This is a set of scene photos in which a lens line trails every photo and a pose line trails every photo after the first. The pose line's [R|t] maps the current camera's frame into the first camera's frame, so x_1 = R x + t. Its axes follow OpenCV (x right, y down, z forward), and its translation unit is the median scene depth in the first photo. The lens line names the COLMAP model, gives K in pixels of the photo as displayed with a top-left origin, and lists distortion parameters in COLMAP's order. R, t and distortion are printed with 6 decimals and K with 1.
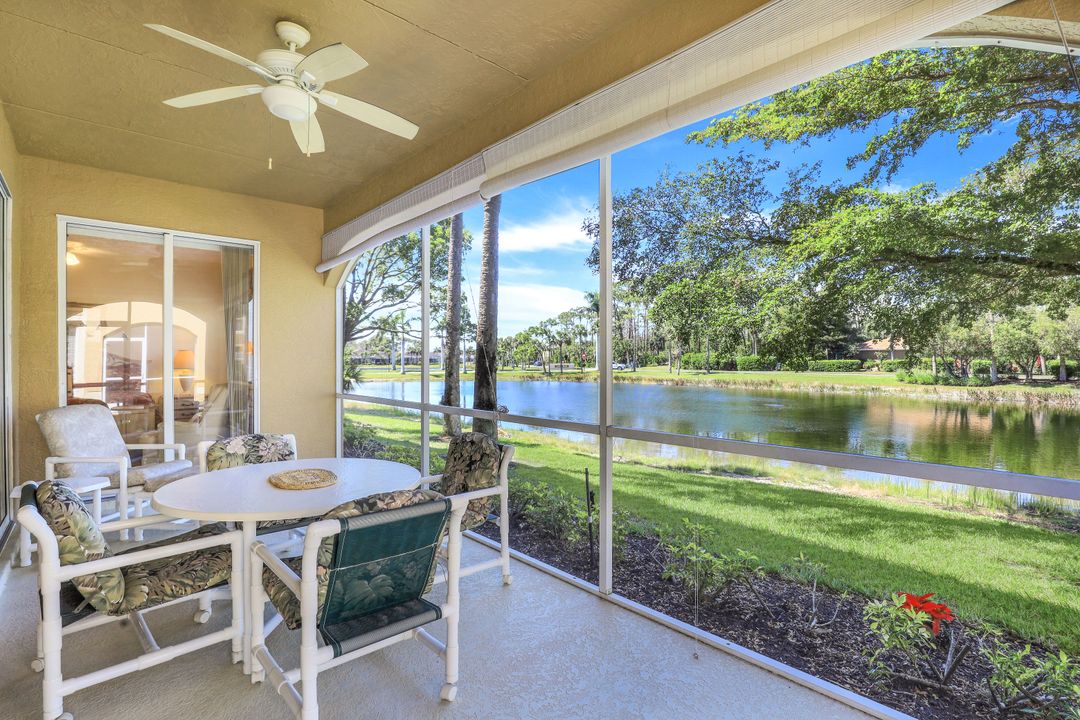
lens RADIAL K [[498.9, 0, 548.9], [0, 498.9, 356.2], [0, 0, 1]] dist [-0.036470, 0.007621]
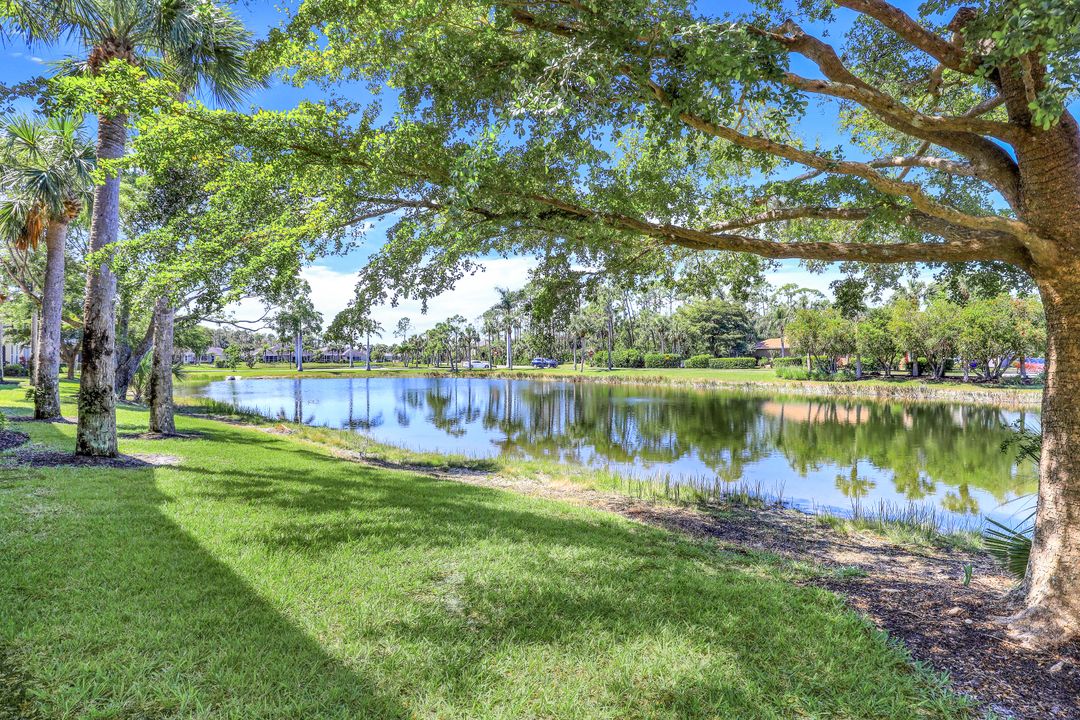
lens RADIAL K [[498.9, 0, 548.9], [0, 498.9, 356.2], [0, 0, 1]] dist [-0.036470, 0.007621]
pose [[0.991694, 0.003106, 0.128583, 0.072150], [-0.003419, 0.999992, 0.002215, 0.004273], [-0.128575, -0.002636, 0.991696, 0.013504]]
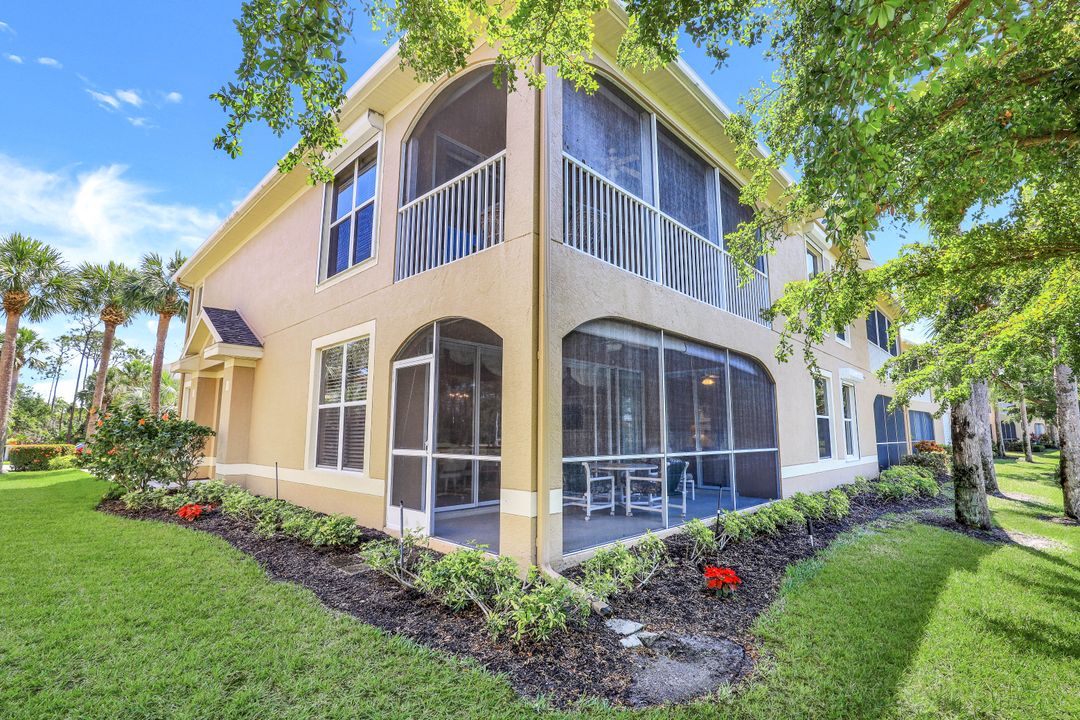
lens RADIAL K [[498.9, 0, 548.9], [0, 498.9, 356.2], [0, 0, 1]] dist [-0.036470, 0.007621]
pose [[0.062077, -0.150396, -0.986675, 0.111391], [0.003250, 0.988607, -0.150486, 0.002161], [0.998066, 0.006135, 0.061858, 0.016540]]
